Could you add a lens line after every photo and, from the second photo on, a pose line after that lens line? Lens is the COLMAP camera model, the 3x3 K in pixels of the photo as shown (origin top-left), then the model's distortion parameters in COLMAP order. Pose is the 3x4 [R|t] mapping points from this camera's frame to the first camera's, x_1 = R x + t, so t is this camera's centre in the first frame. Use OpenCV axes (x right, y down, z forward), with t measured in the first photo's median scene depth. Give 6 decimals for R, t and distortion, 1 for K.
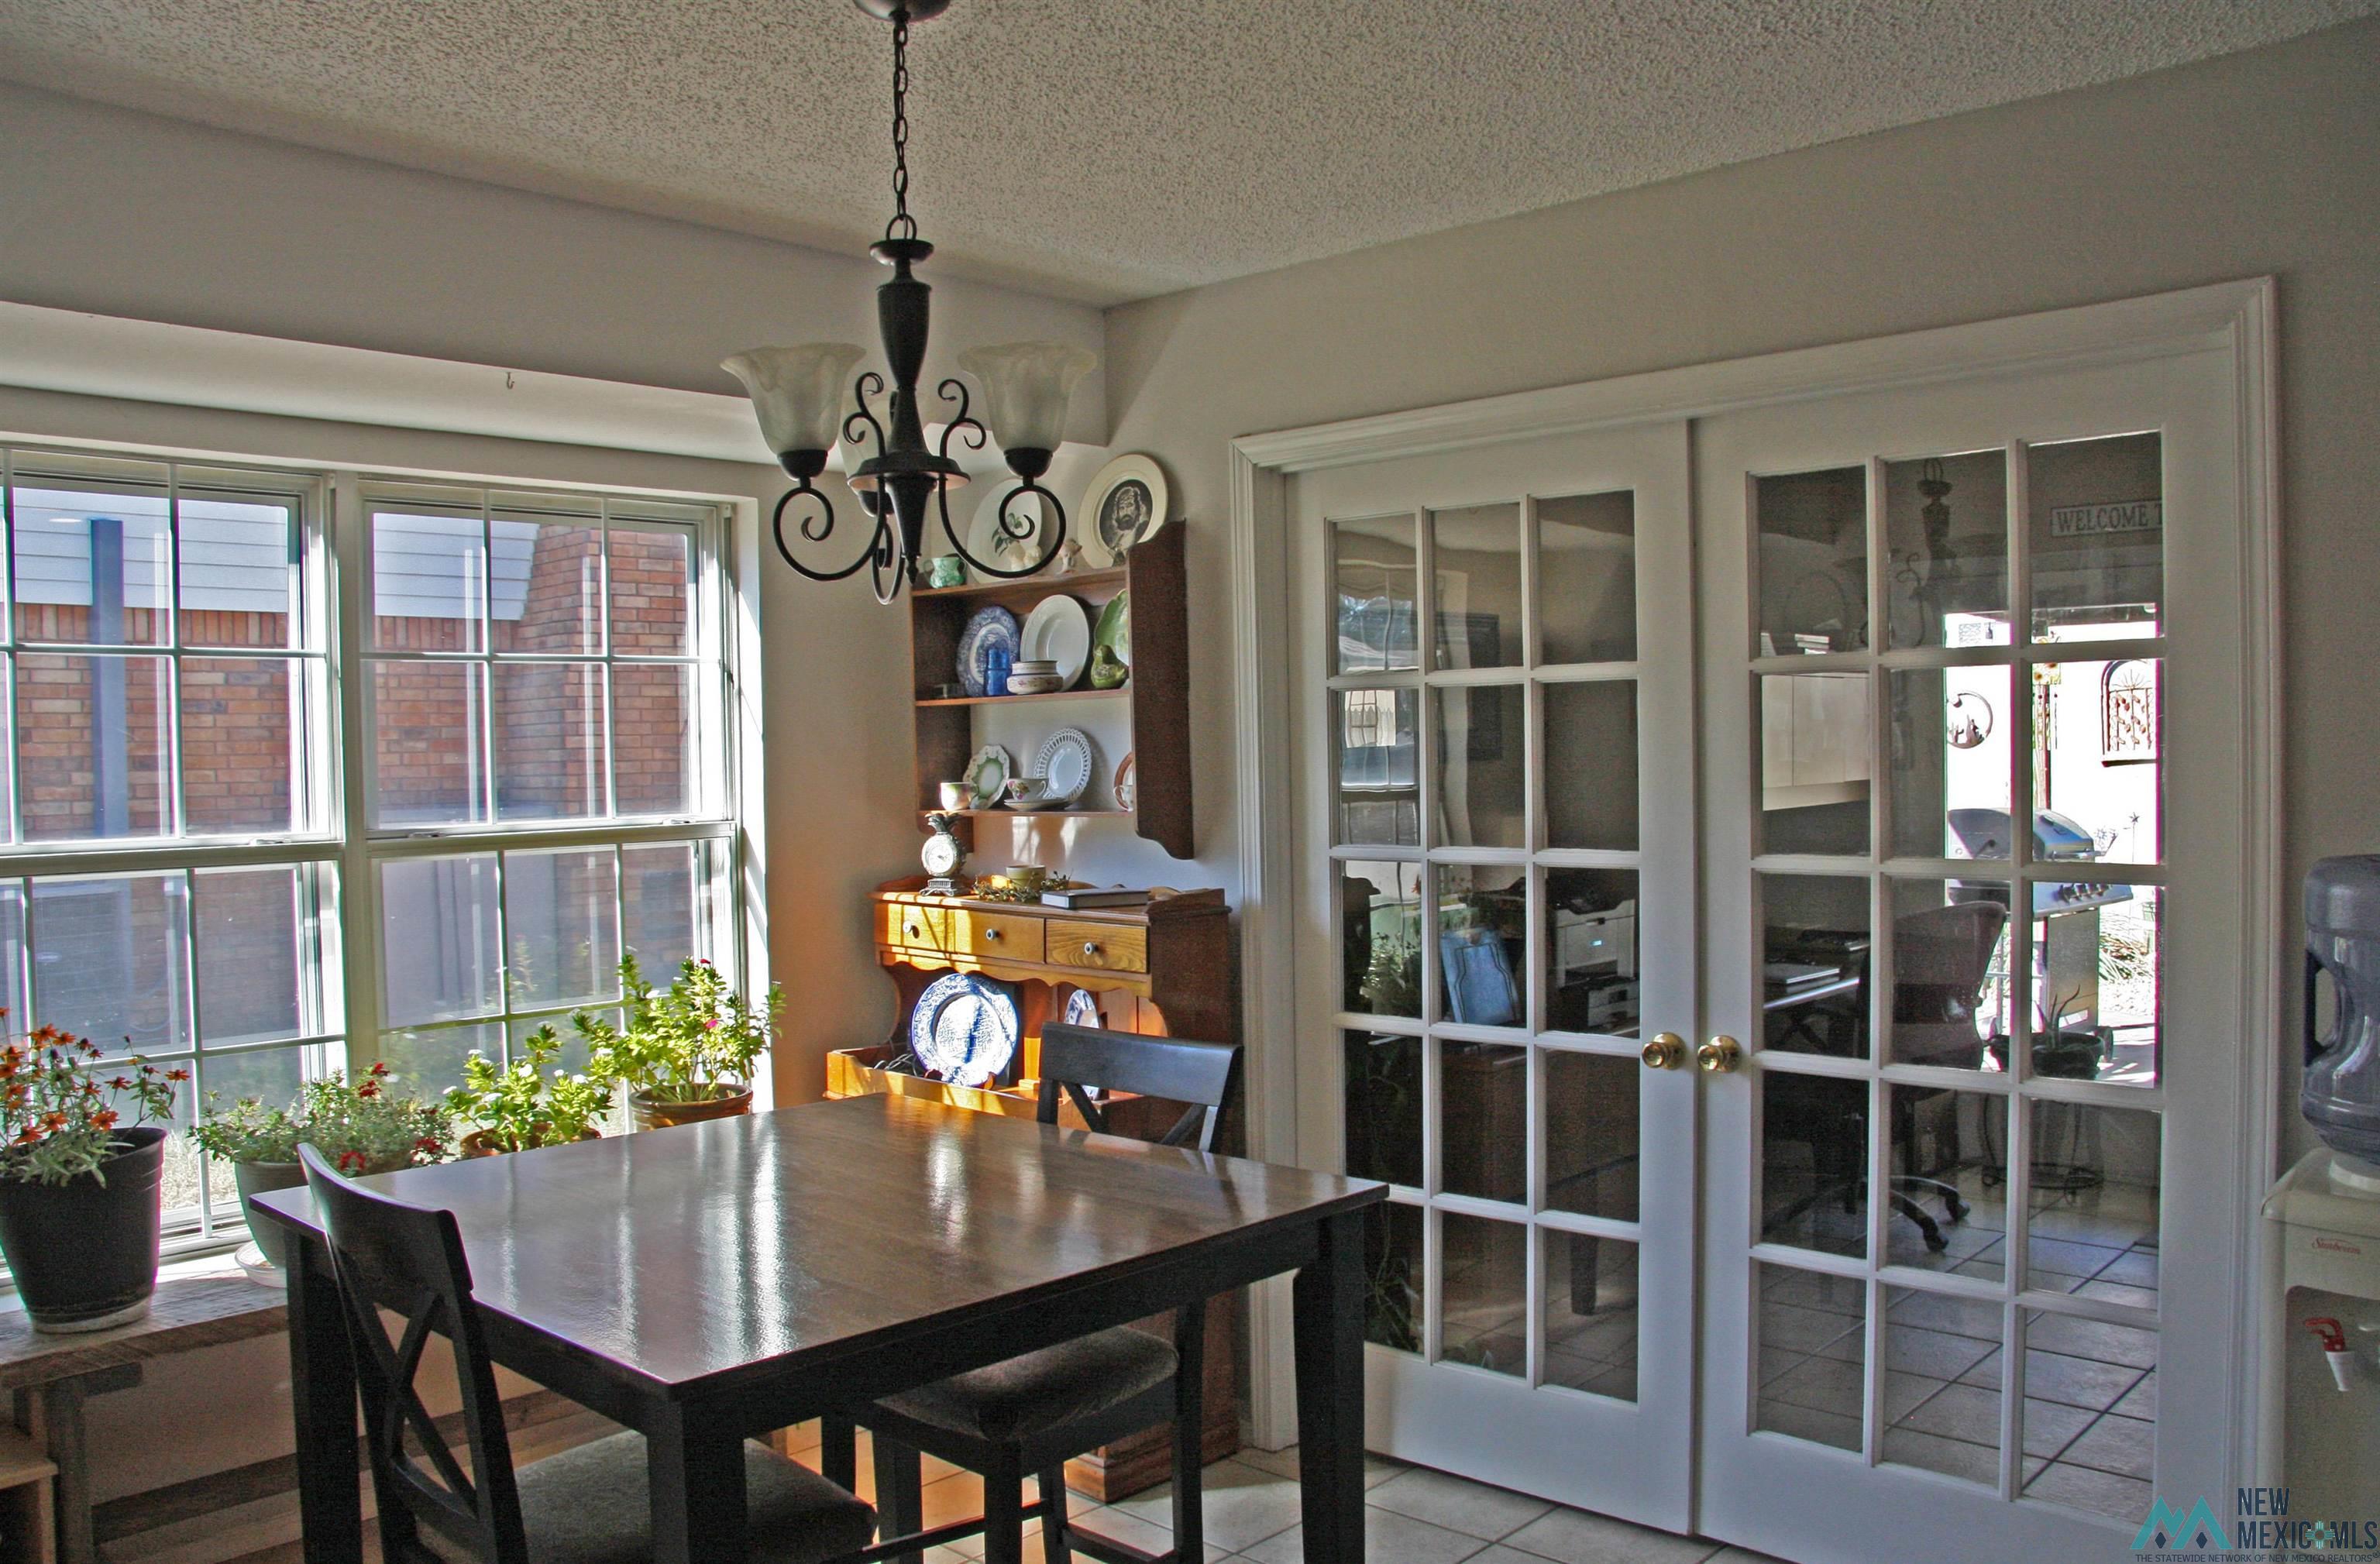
lens RADIAL K [[1927.6, 0, 1207.8], [0, 1927.6, 800.7], [0, 0, 1]] dist [-0.183815, 0.132821]
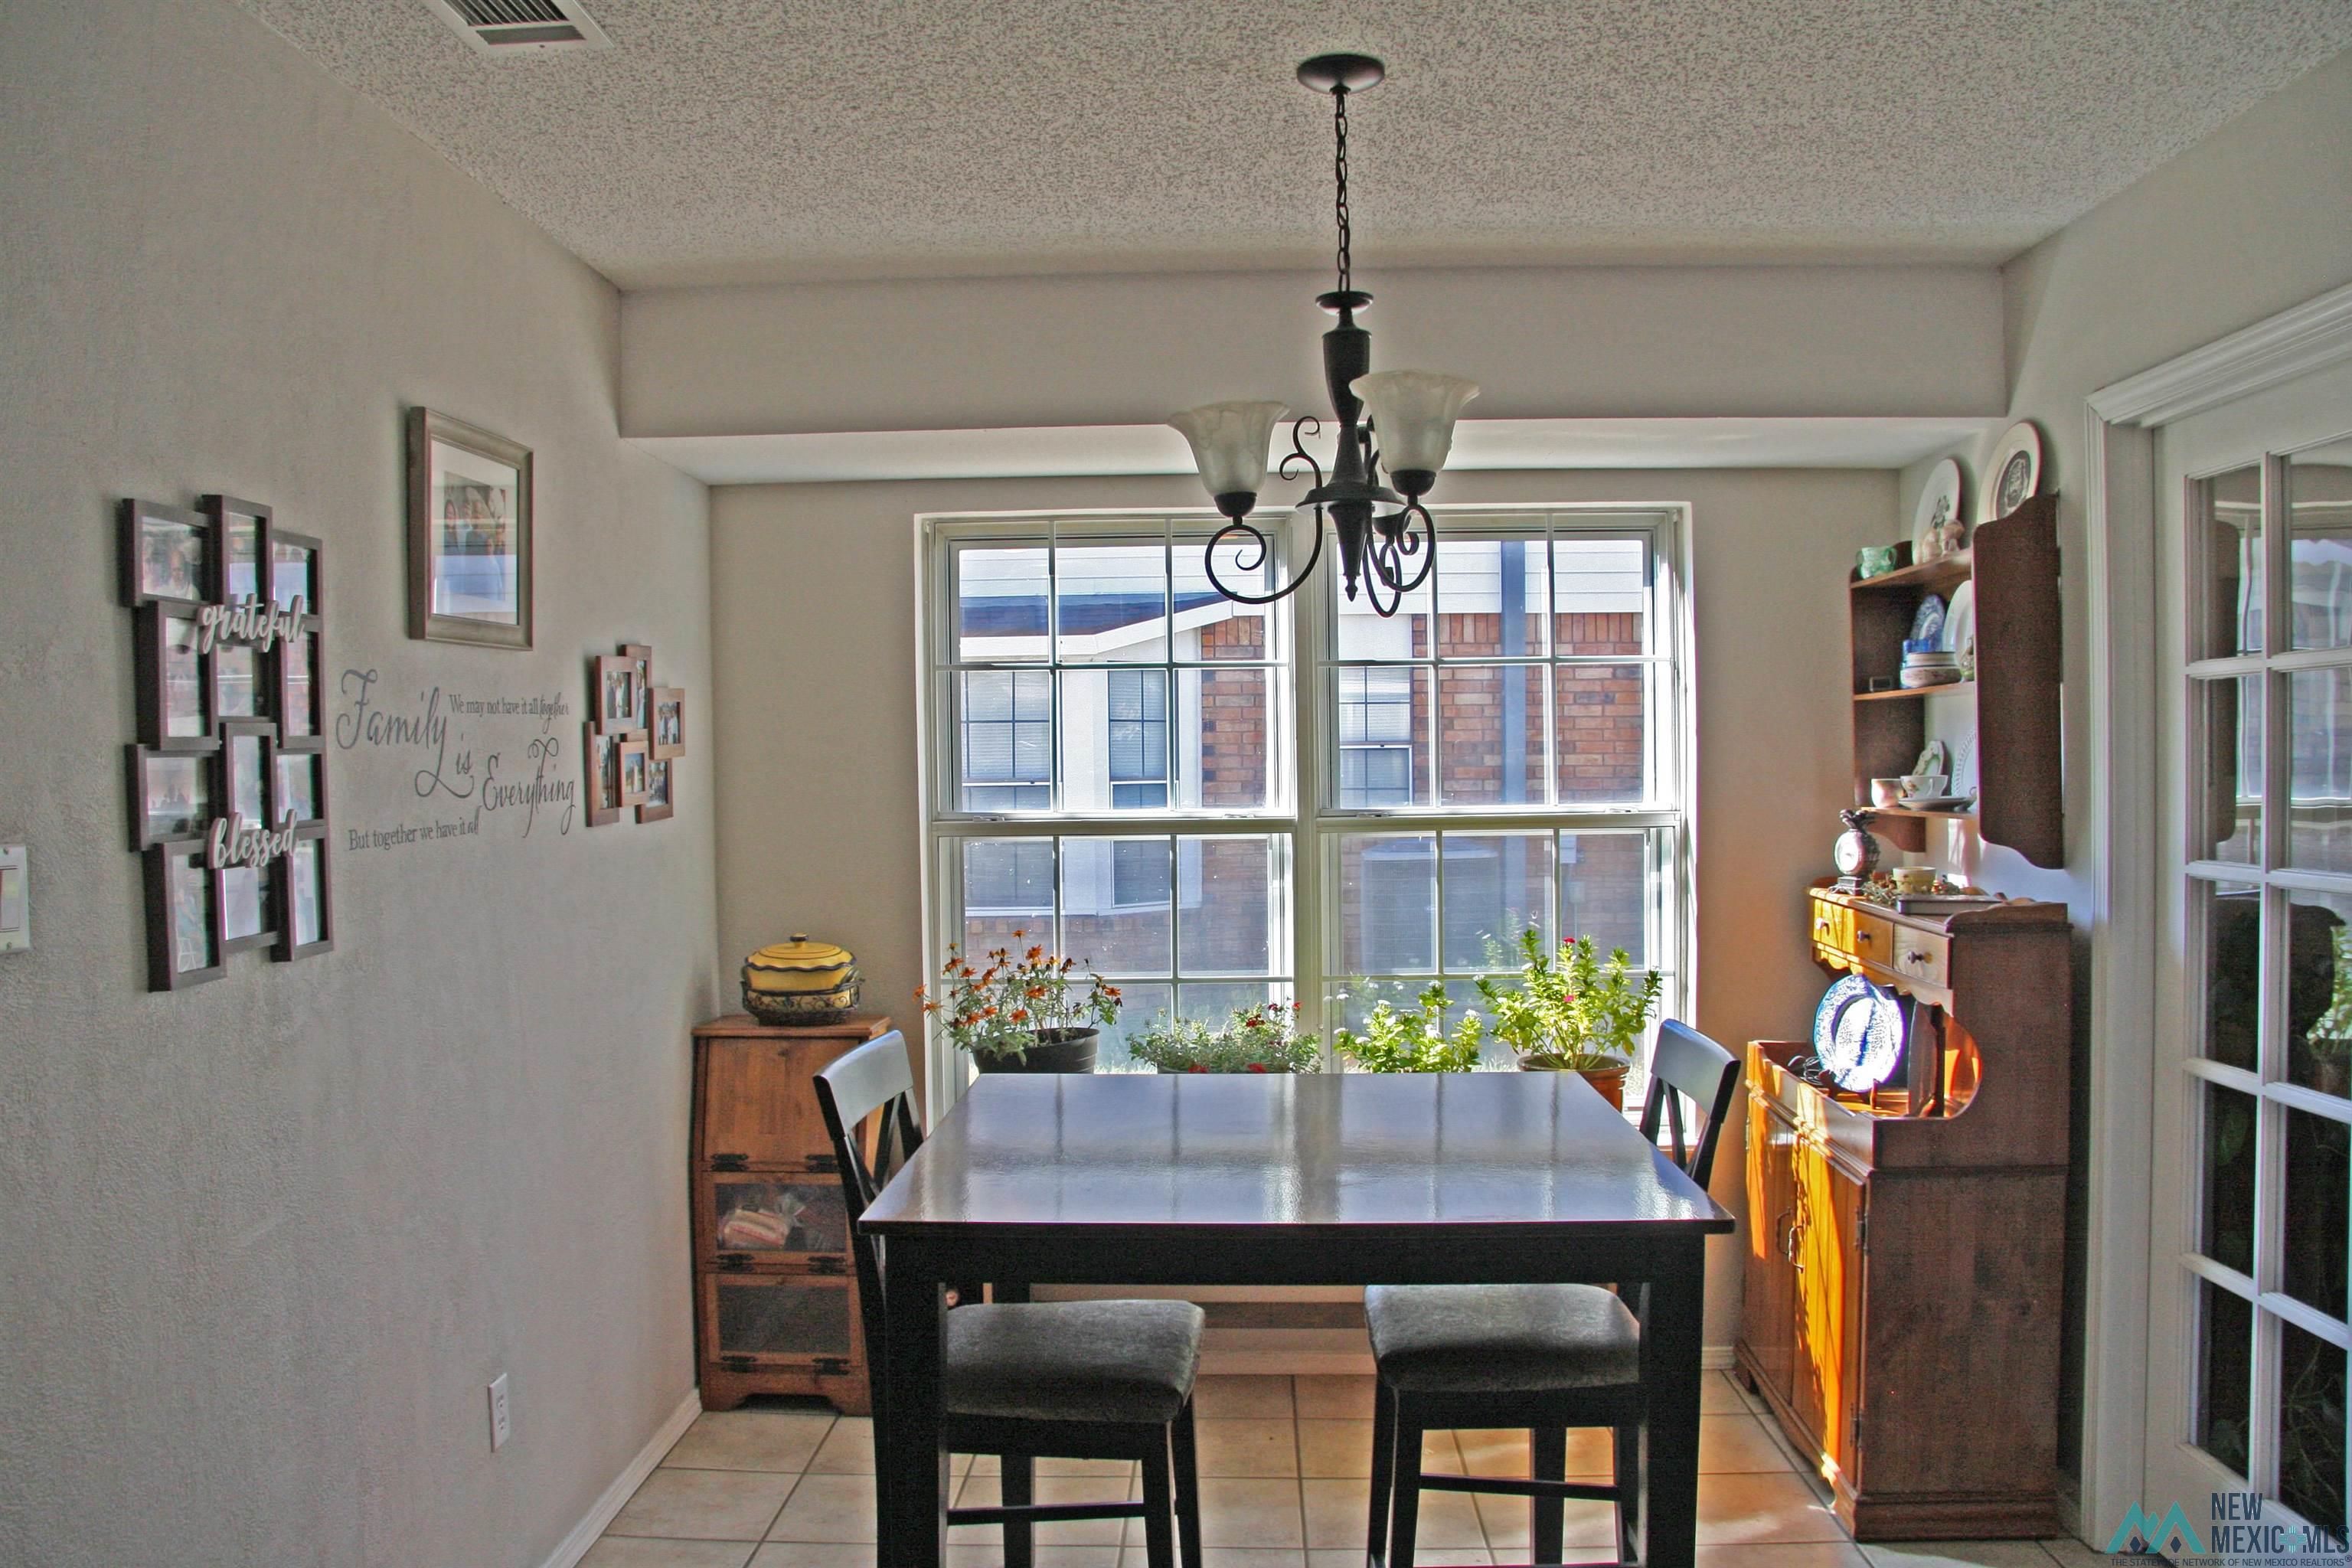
lens RADIAL K [[1907.5, 0, 1196.1], [0, 1907.5, 805.7], [0, 0, 1]] dist [-0.185163, 0.173983]
pose [[0.636844, 0.028220, -0.770476, 0.386120], [-0.018684, 0.999601, 0.021168, -0.009597], [0.770767, 0.000915, 0.637117, 0.136182]]
